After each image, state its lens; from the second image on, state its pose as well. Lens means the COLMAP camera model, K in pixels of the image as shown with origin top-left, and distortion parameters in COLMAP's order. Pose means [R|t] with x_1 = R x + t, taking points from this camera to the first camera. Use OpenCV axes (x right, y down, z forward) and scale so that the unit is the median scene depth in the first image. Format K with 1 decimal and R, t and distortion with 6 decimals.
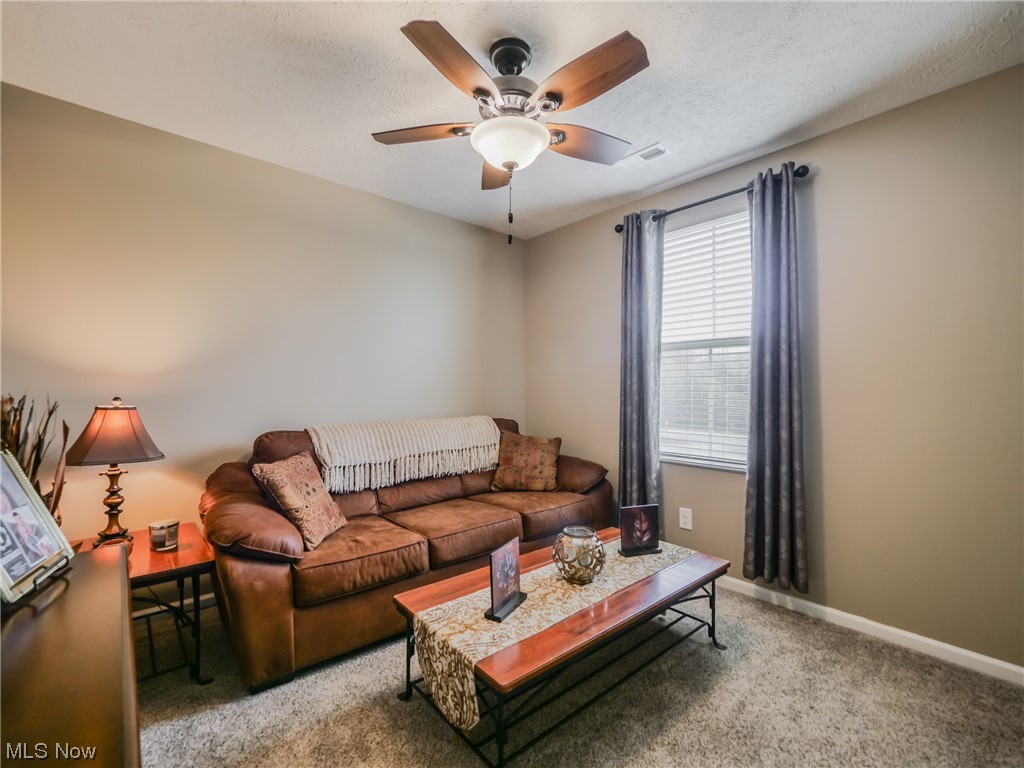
lens RADIAL K [[447.4, 0, 512.9], [0, 447.4, 386.2], [0, 0, 1]] dist [-0.003154, -0.000304]
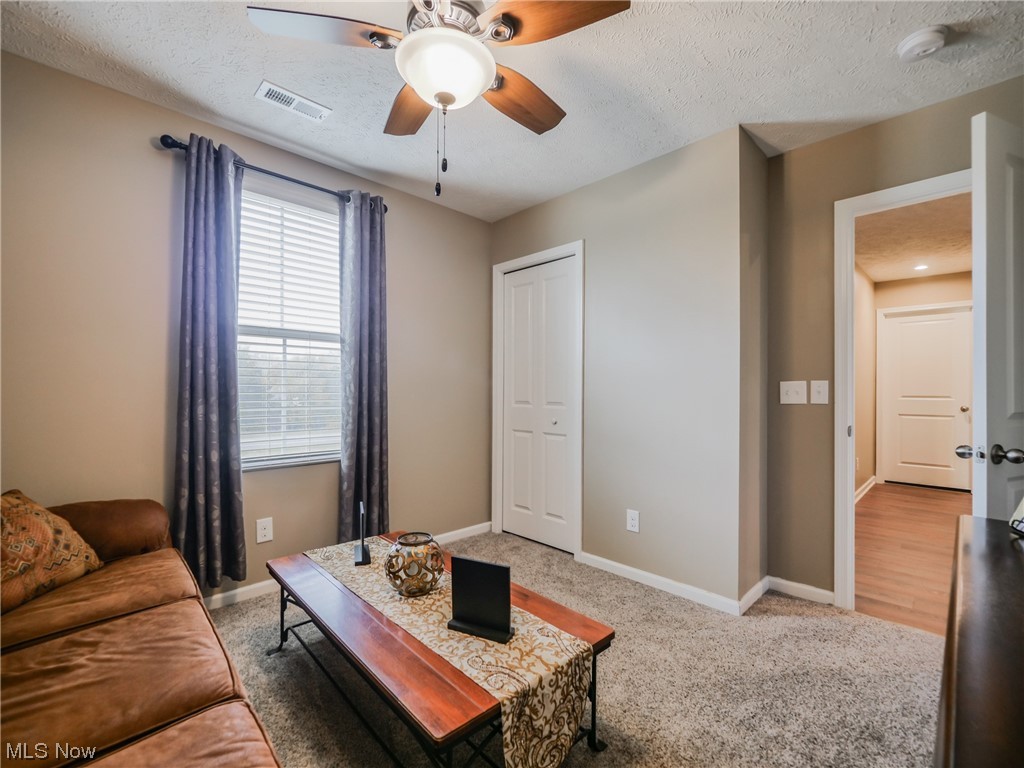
lens RADIAL K [[447.4, 0, 511.9], [0, 447.4, 390.0], [0, 0, 1]] dist [-0.003154, -0.000304]
pose [[-0.046873, -0.009036, 0.998860, -0.513986], [-0.010988, 0.999903, 0.008530, 0.009095], [-0.998840, -0.010575, -0.046968, 0.573481]]
